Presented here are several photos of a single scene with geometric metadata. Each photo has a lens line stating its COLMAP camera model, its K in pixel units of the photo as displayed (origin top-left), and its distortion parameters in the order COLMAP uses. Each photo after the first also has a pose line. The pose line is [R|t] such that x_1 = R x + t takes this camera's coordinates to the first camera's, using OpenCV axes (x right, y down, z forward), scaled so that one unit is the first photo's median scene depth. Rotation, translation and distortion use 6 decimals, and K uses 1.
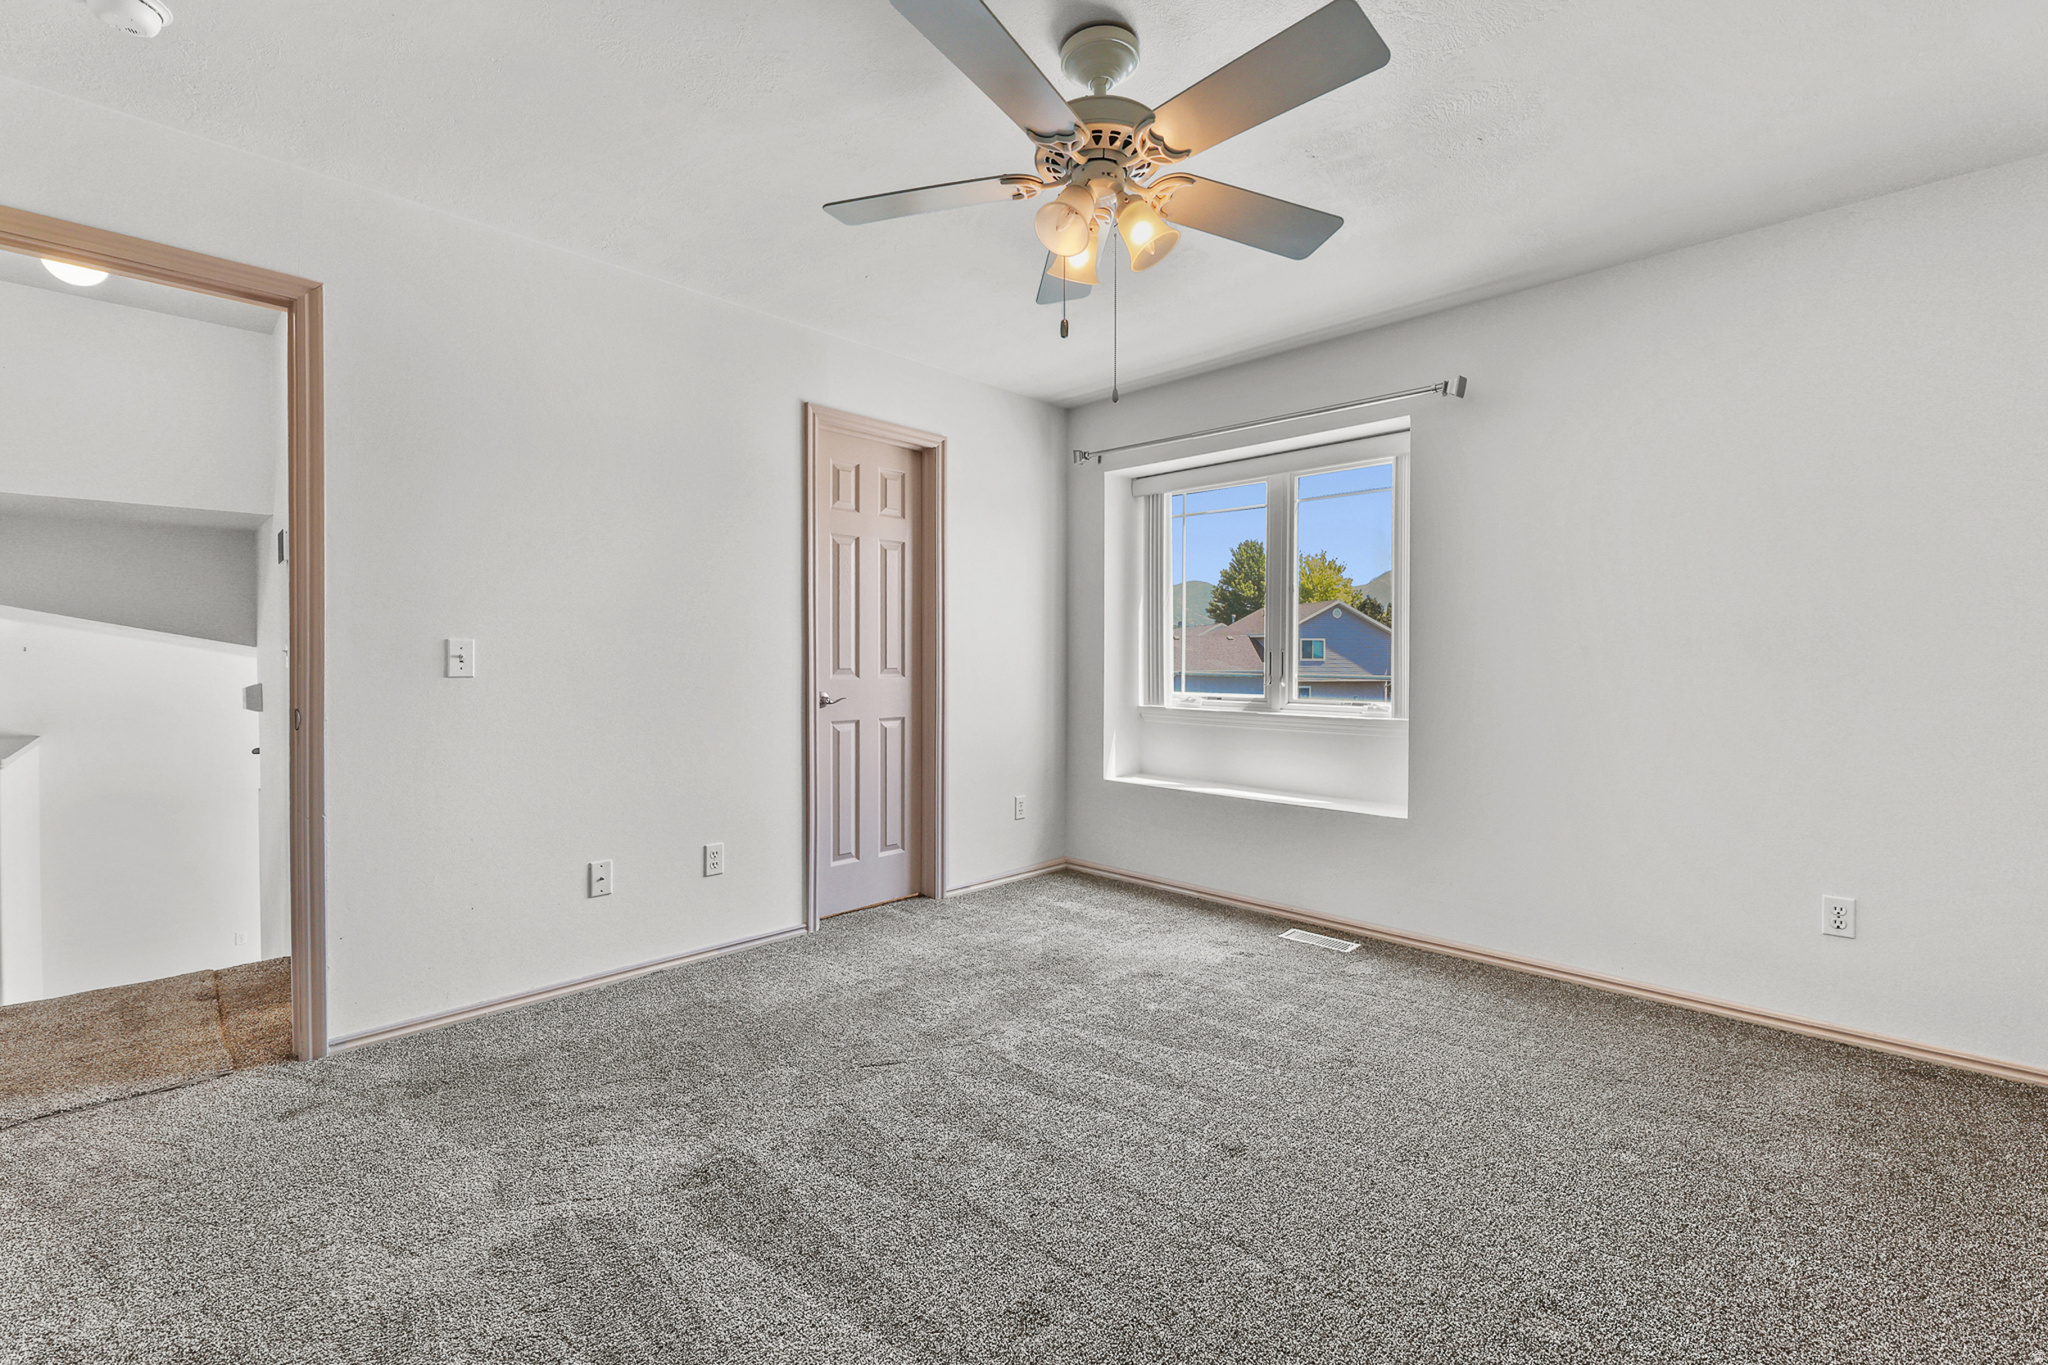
lens RADIAL K [[844.7, 0, 1026.2], [0, 844.7, 658.8], [0, 0, 1]] dist [-0.000779, -0.000593]
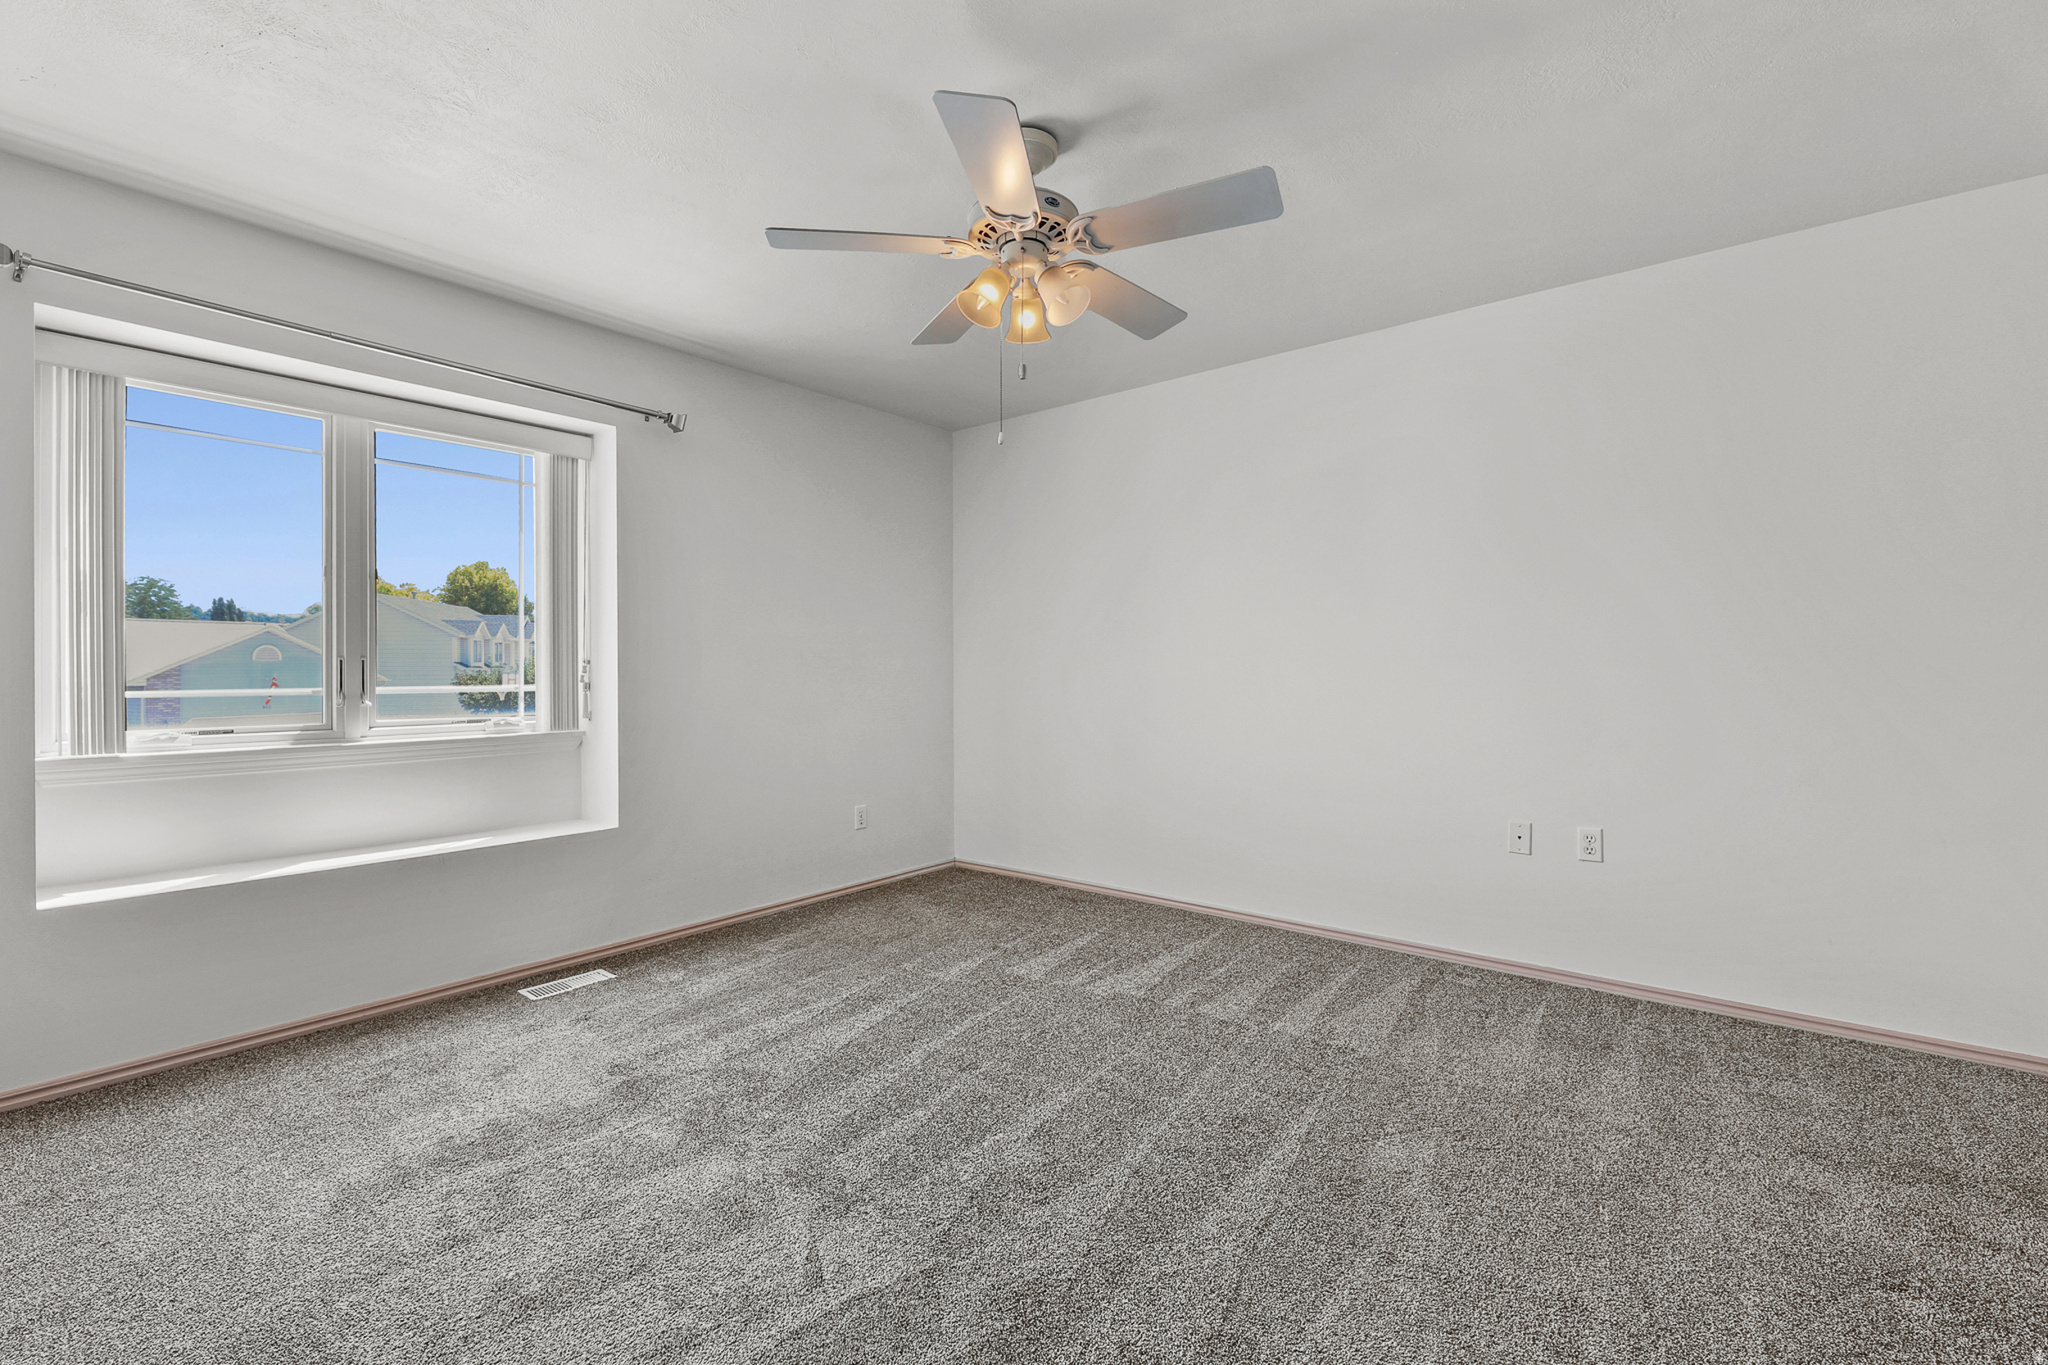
lens RADIAL K [[844.7, 0, 1026.2], [0, 844.7, 658.8], [0, 0, 1]] dist [-0.000779, -0.000593]
pose [[-0.040032, 0.007839, 0.999168, -0.523286], [0.019123, 0.999792, -0.007078, 0.009662], [-0.999015, 0.018824, -0.040174, 0.522550]]
